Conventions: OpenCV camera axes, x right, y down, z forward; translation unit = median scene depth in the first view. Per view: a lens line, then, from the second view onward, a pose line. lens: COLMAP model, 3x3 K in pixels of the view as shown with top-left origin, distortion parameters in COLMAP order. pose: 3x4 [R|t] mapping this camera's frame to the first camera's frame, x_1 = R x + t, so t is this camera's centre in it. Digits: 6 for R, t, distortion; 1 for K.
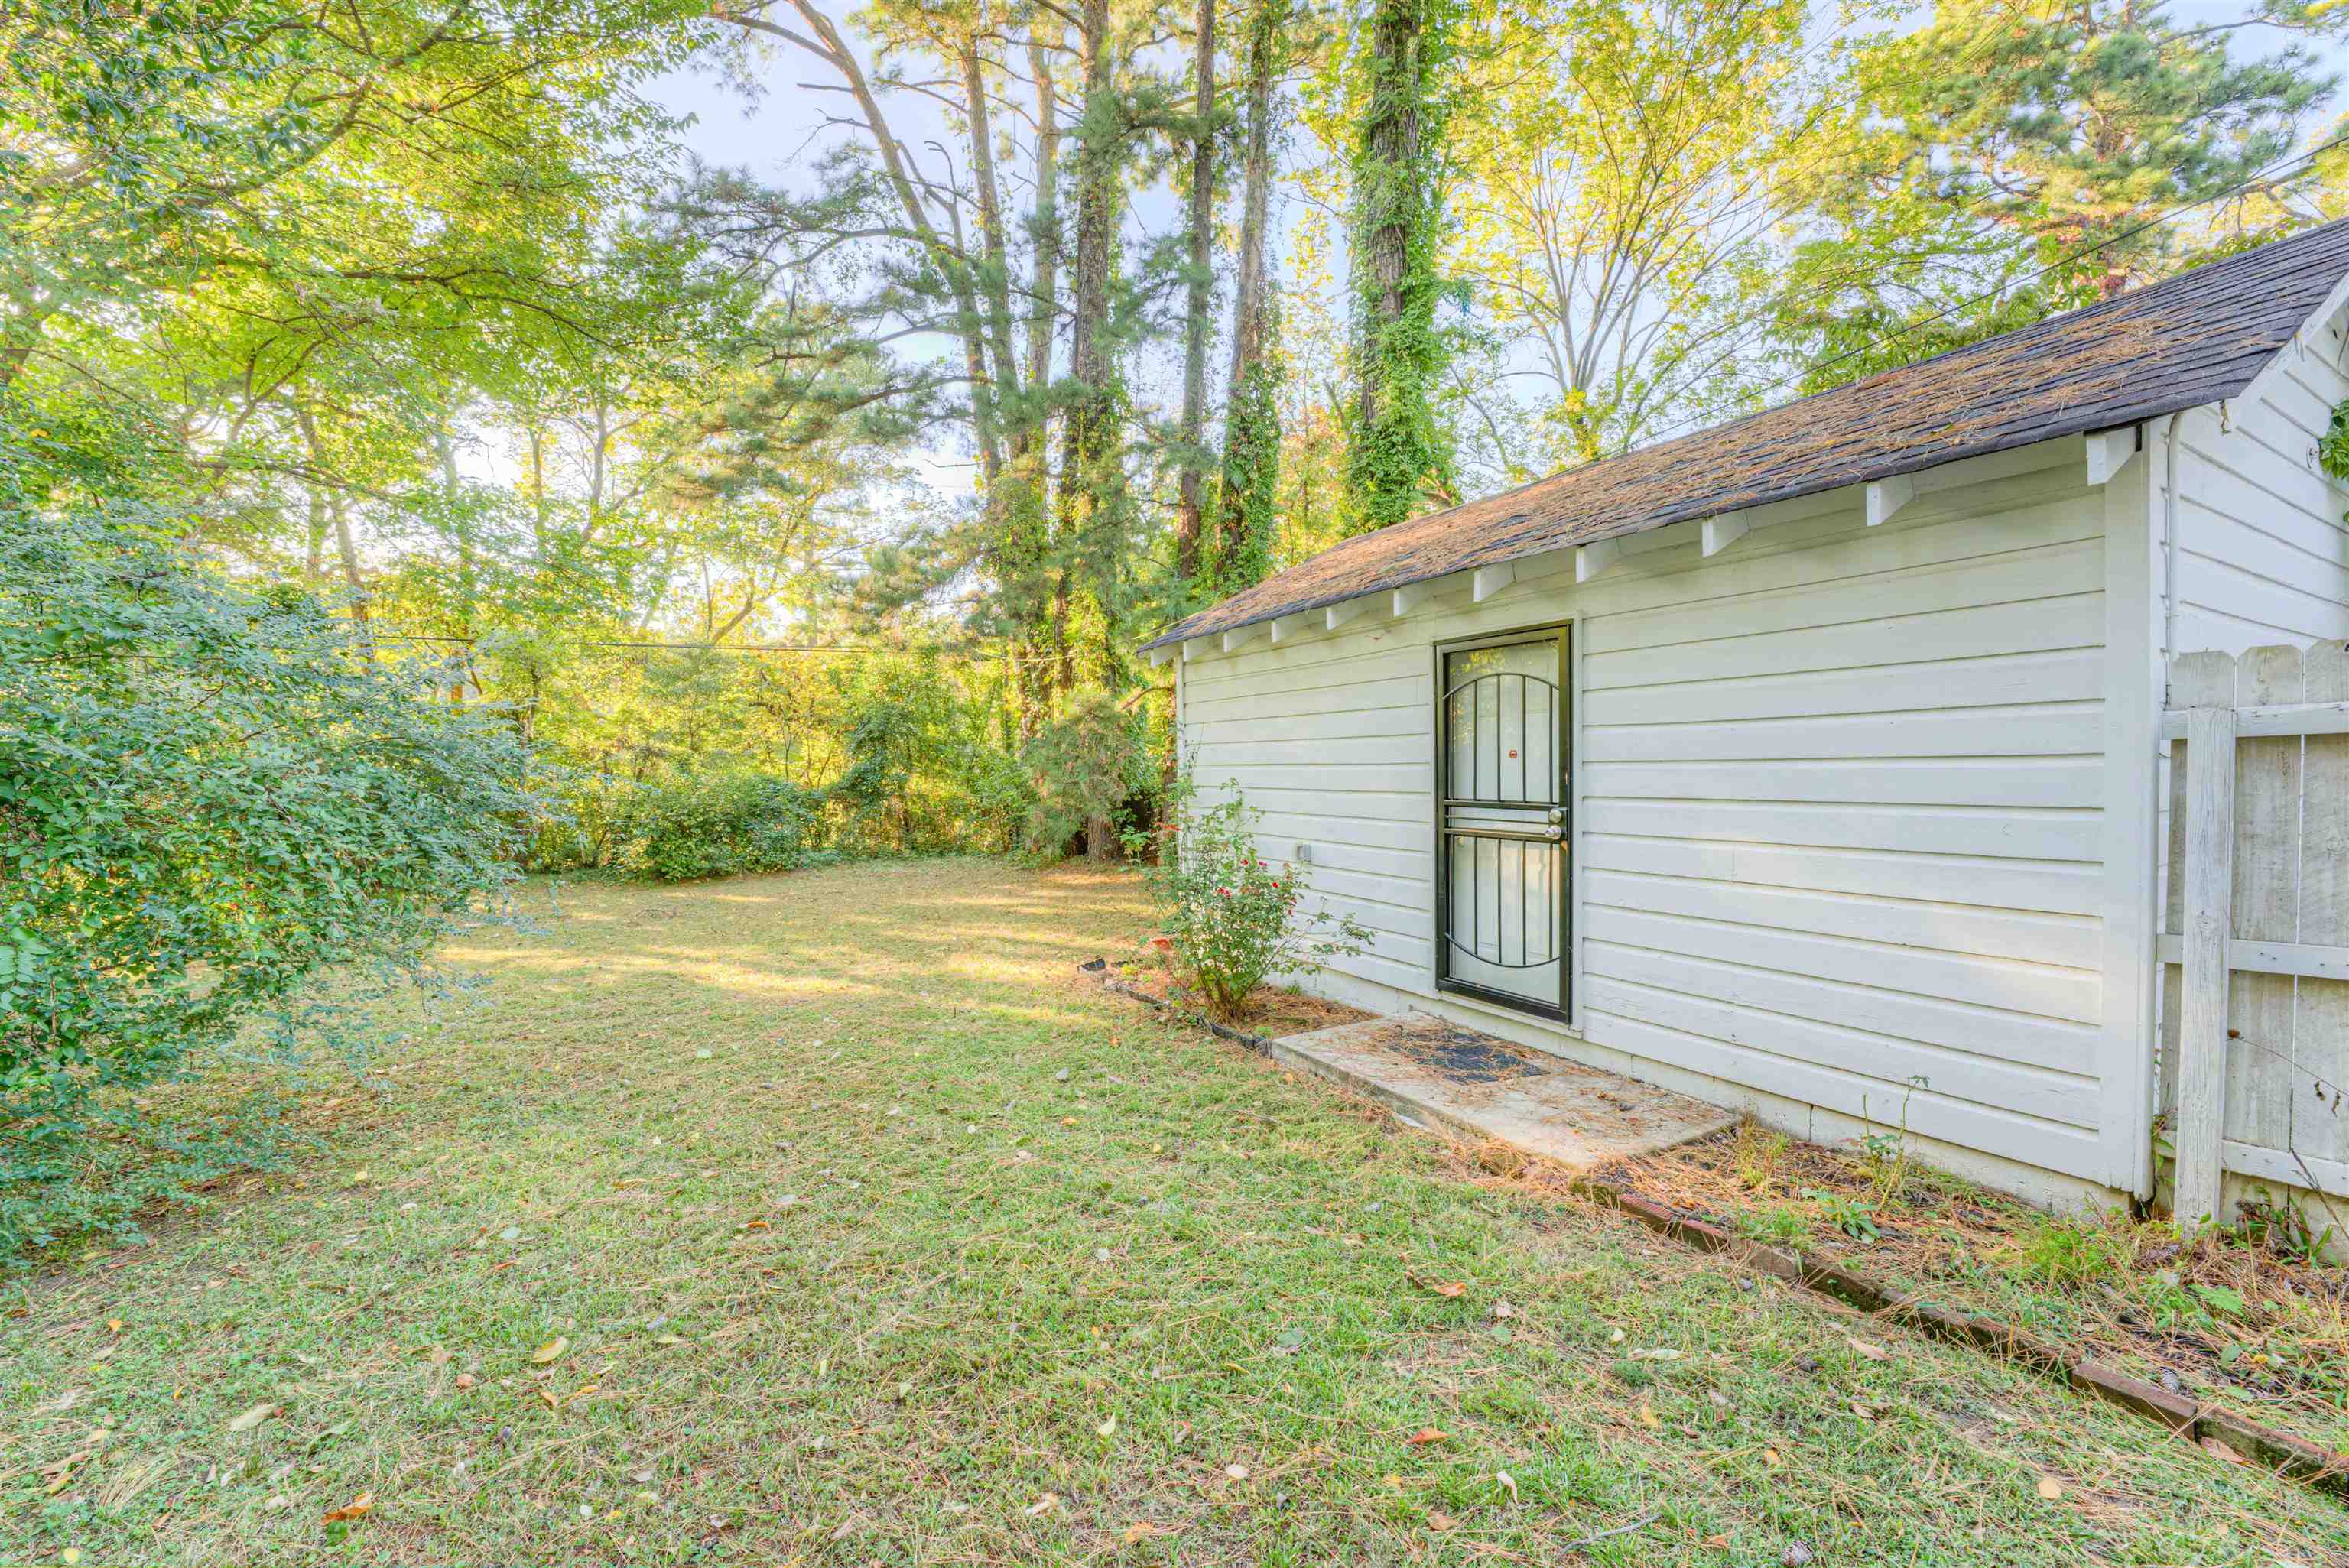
lens RADIAL K [[988.8, 0, 1185.5], [0, 988.8, 773.7], [0, 0, 1]] dist [-0.019613, -0.000622]
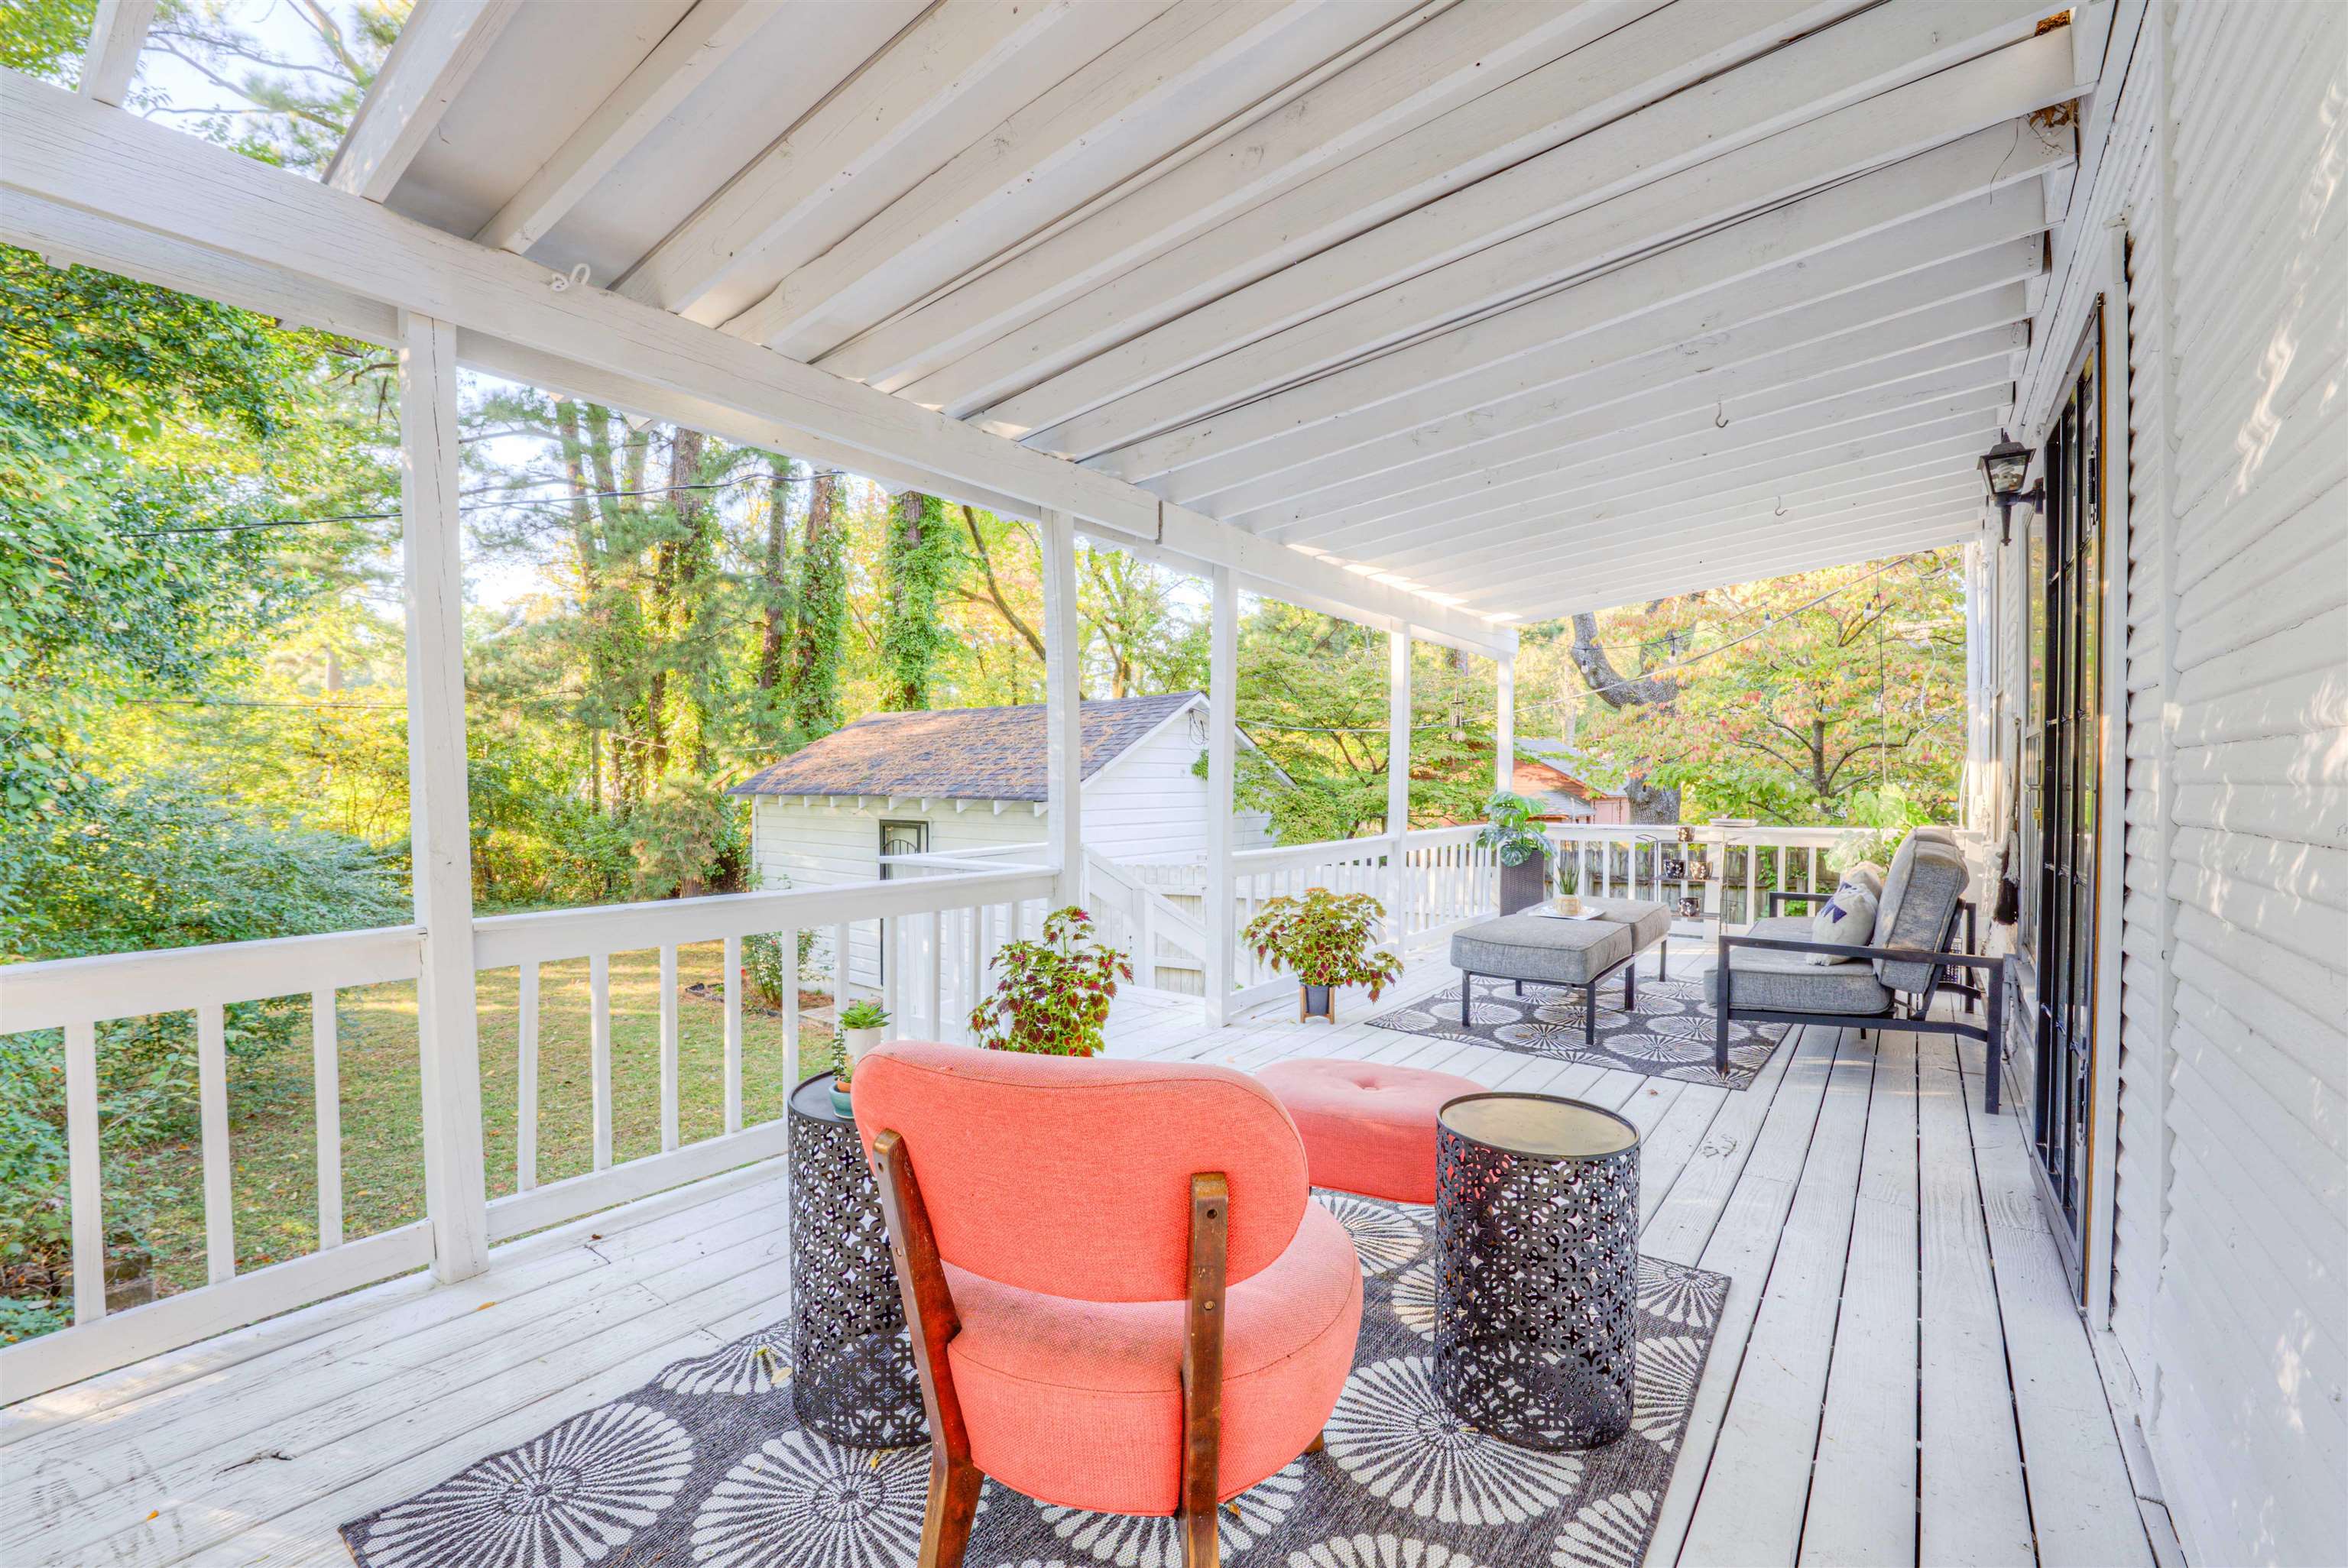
lens RADIAL K [[988.3, 0, 1185.3], [0, 988.3, 794.9], [0, 0, 1]] dist [-0.019613, -0.000622]
pose [[0.926266, 0.006016, 0.376822, 0.021199], [-0.006509, 0.999979, 0.000036, -0.060853], [-0.376814, -0.002486, 0.926286, -0.382780]]
